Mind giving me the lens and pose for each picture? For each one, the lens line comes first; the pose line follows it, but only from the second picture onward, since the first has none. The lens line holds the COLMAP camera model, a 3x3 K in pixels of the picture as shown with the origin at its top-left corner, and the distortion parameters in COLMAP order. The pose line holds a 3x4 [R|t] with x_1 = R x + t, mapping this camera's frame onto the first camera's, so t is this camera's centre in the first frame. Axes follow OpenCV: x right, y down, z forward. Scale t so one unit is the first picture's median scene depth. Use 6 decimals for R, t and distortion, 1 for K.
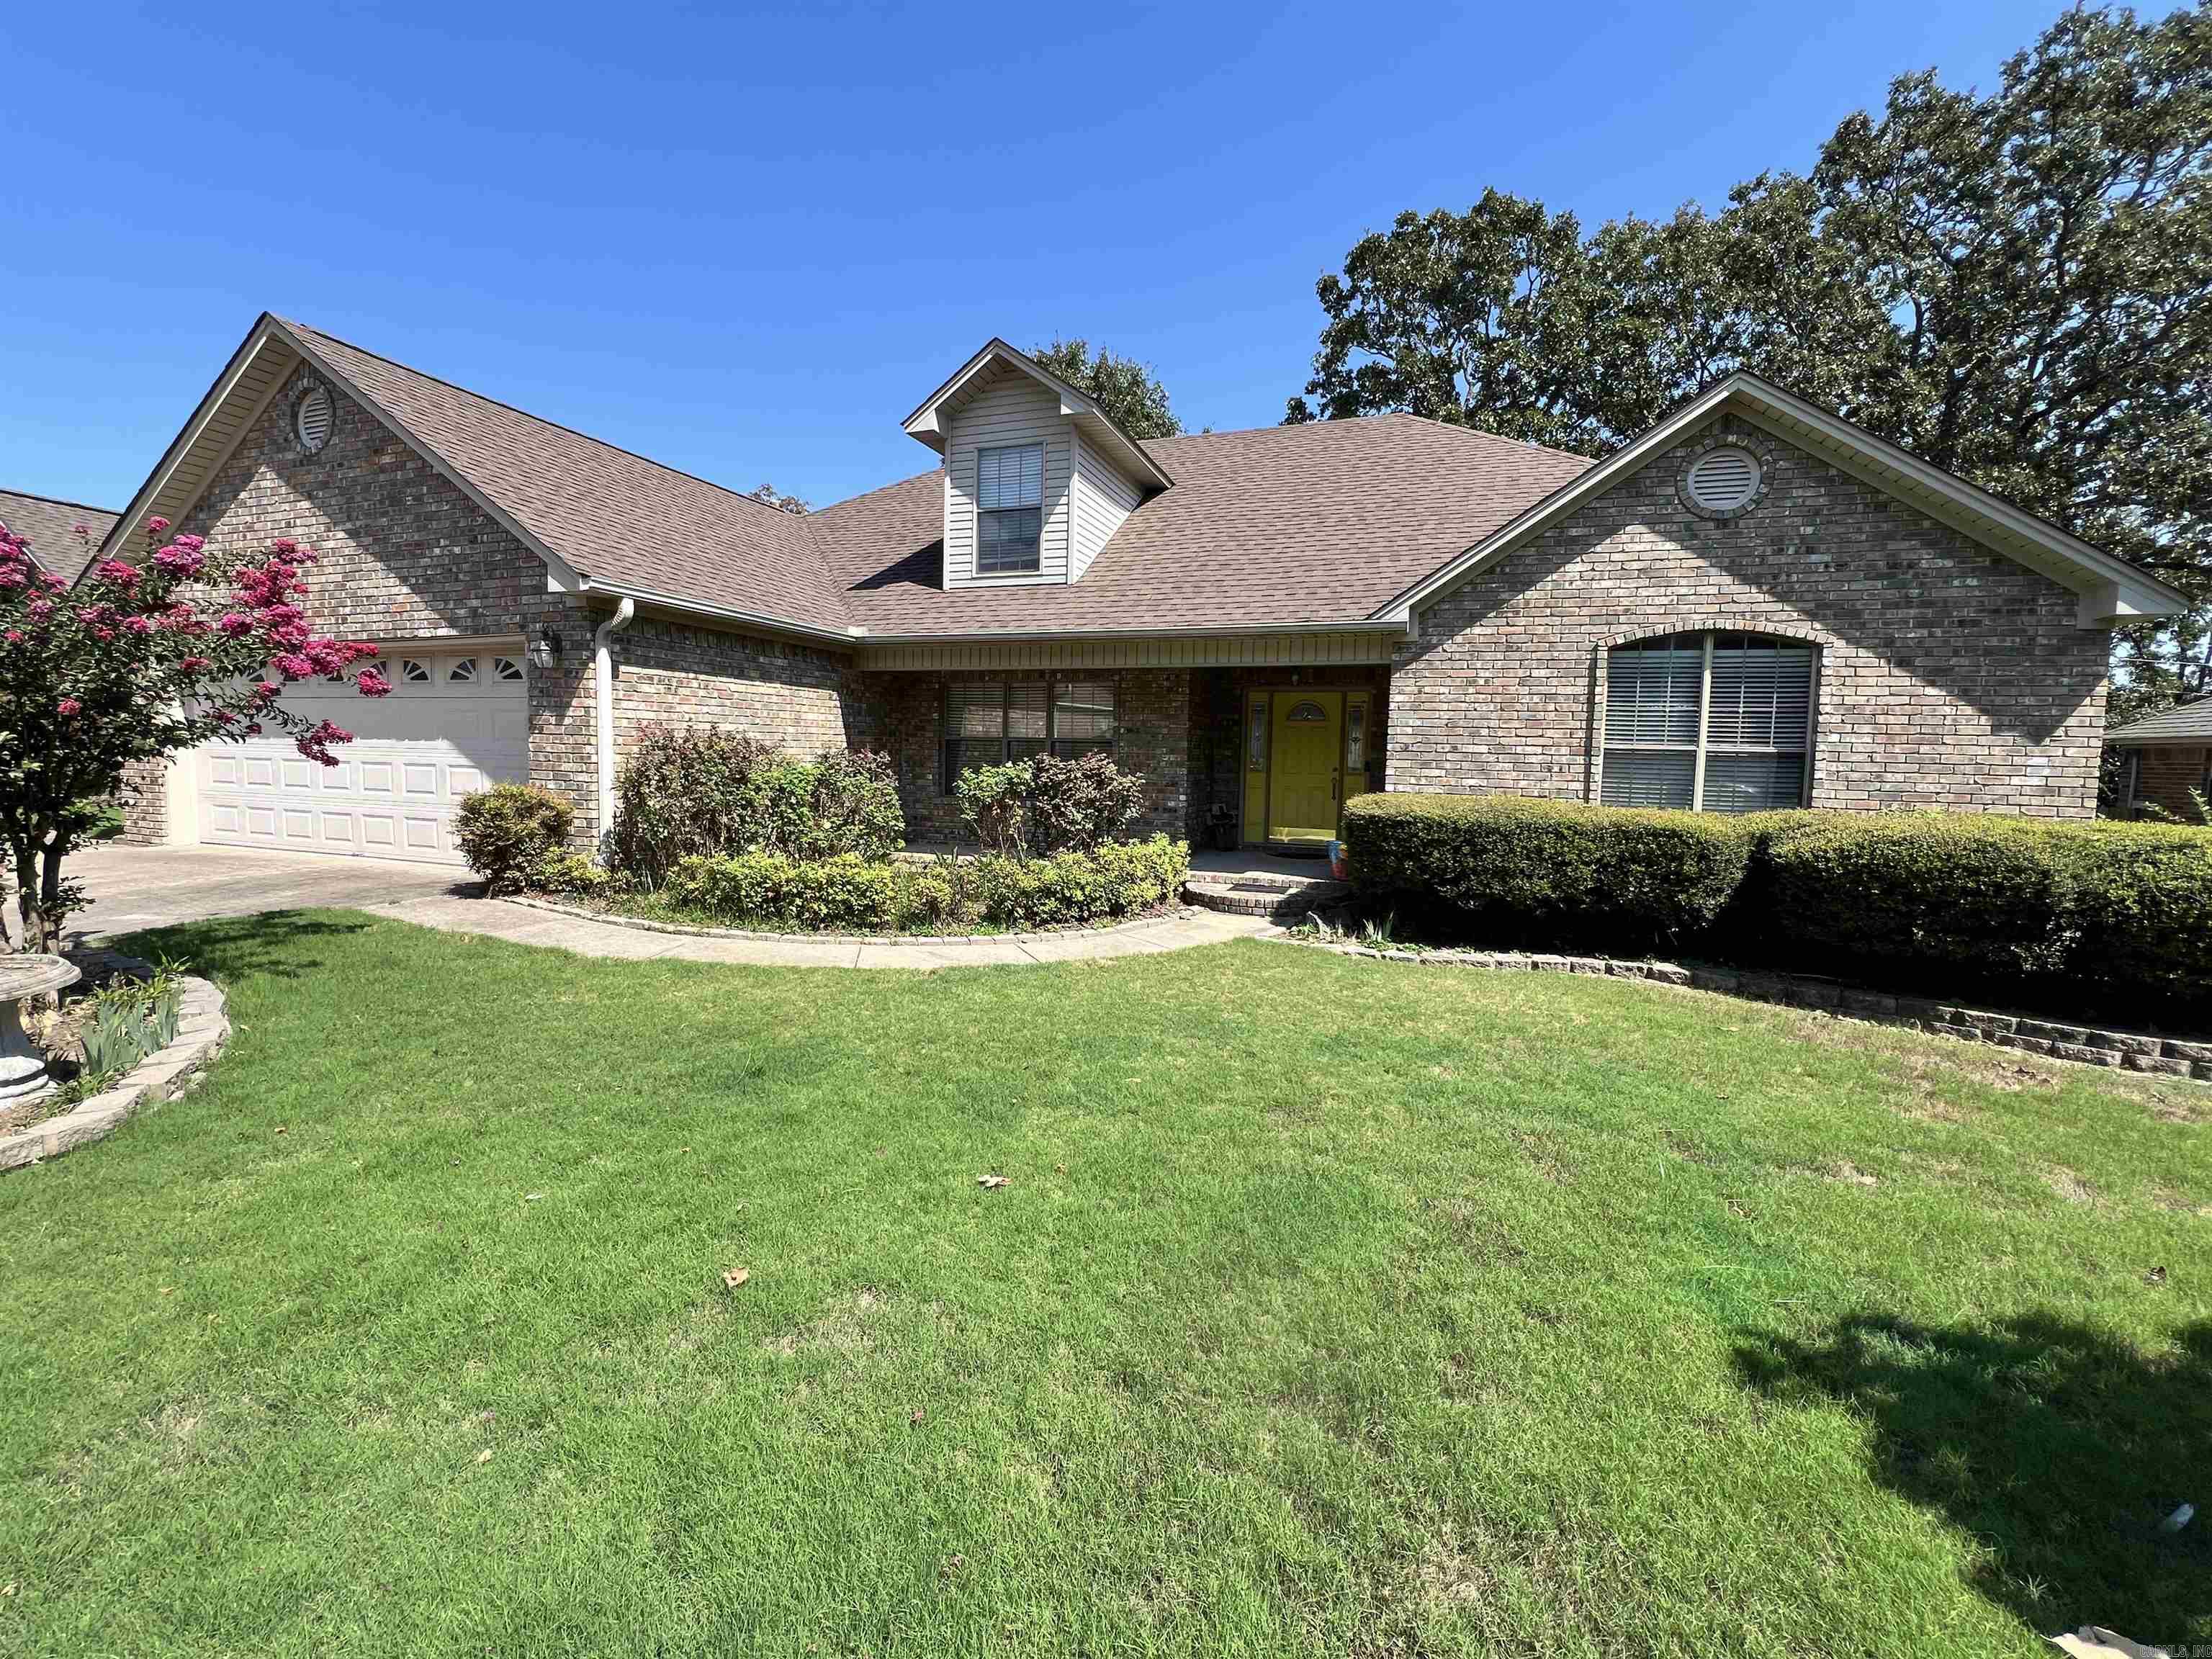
lens RADIAL K [[895.2, 0, 1111.5], [0, 895.2, 831.1], [0, 0, 1]] dist [-0.003918, -0.000407]
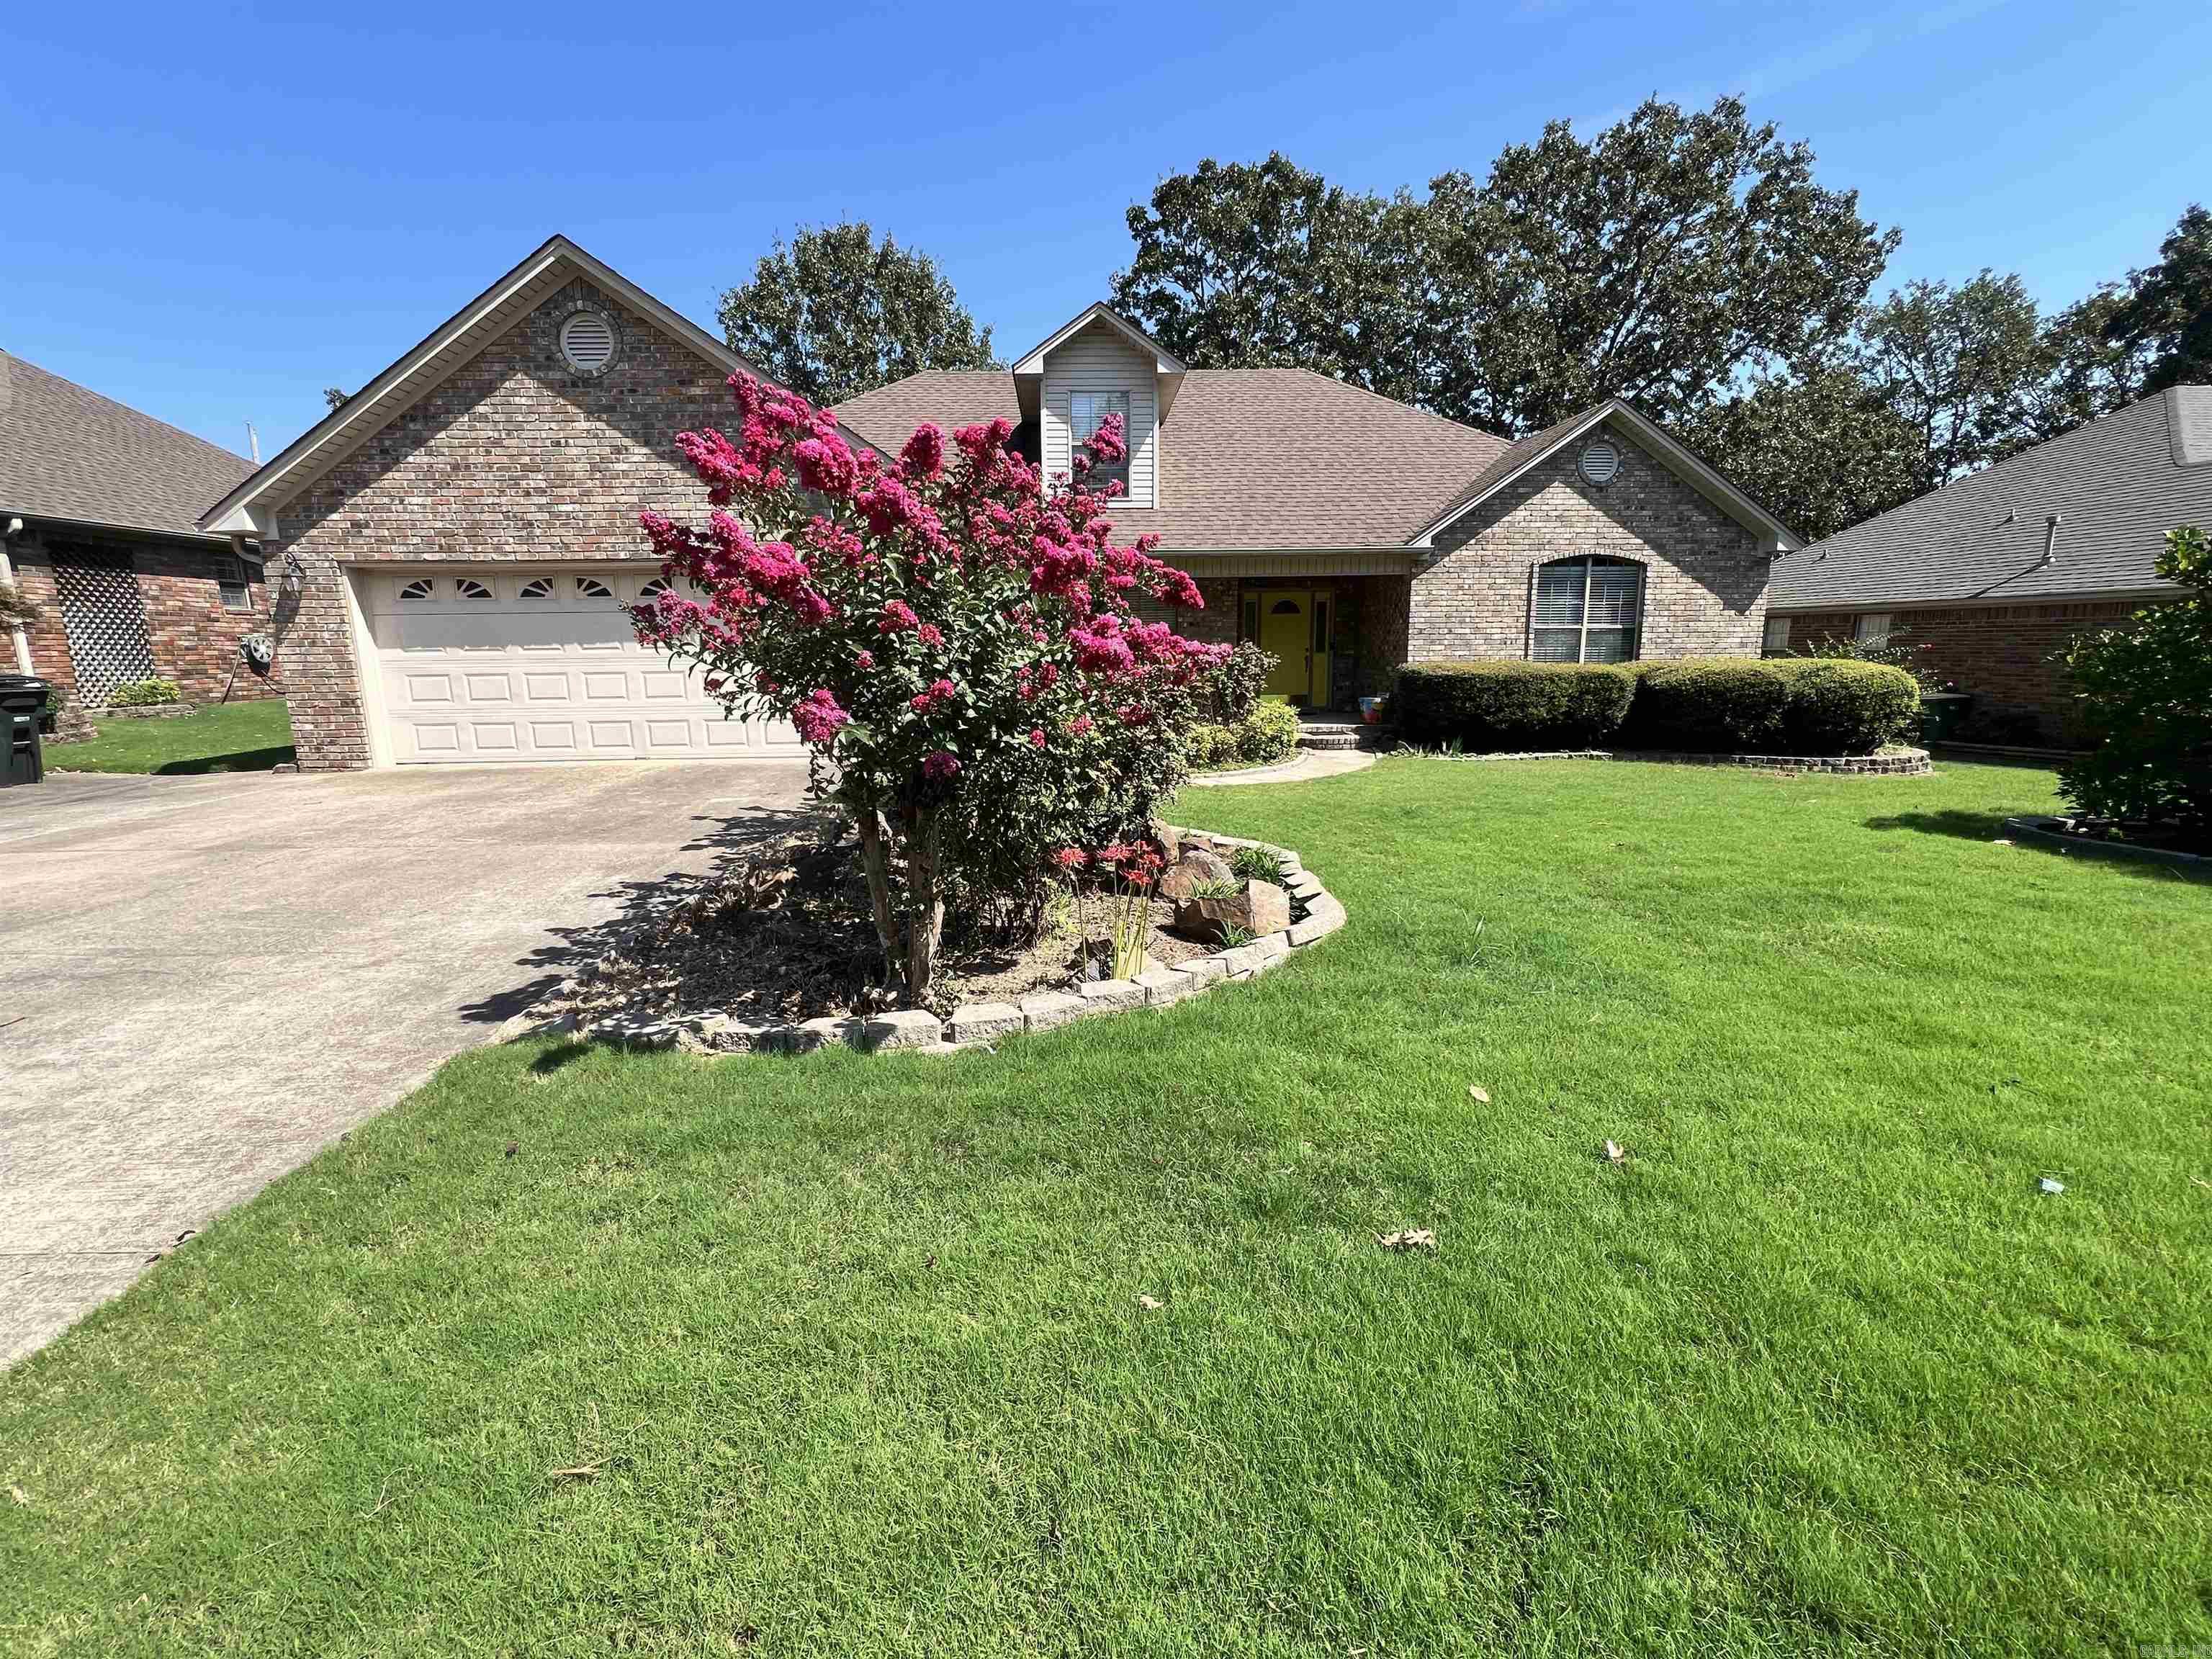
lens RADIAL K [[895.2, 0, 1099.3], [0, 895.2, 822.5], [0, 0, 1]] dist [-0.003918, -0.000407]
pose [[0.927109, -0.106137, 0.359450, -0.806473], [0.065530, 0.990196, 0.123364, 0.004414], [-0.369019, -0.090817, 0.924974, -0.242948]]
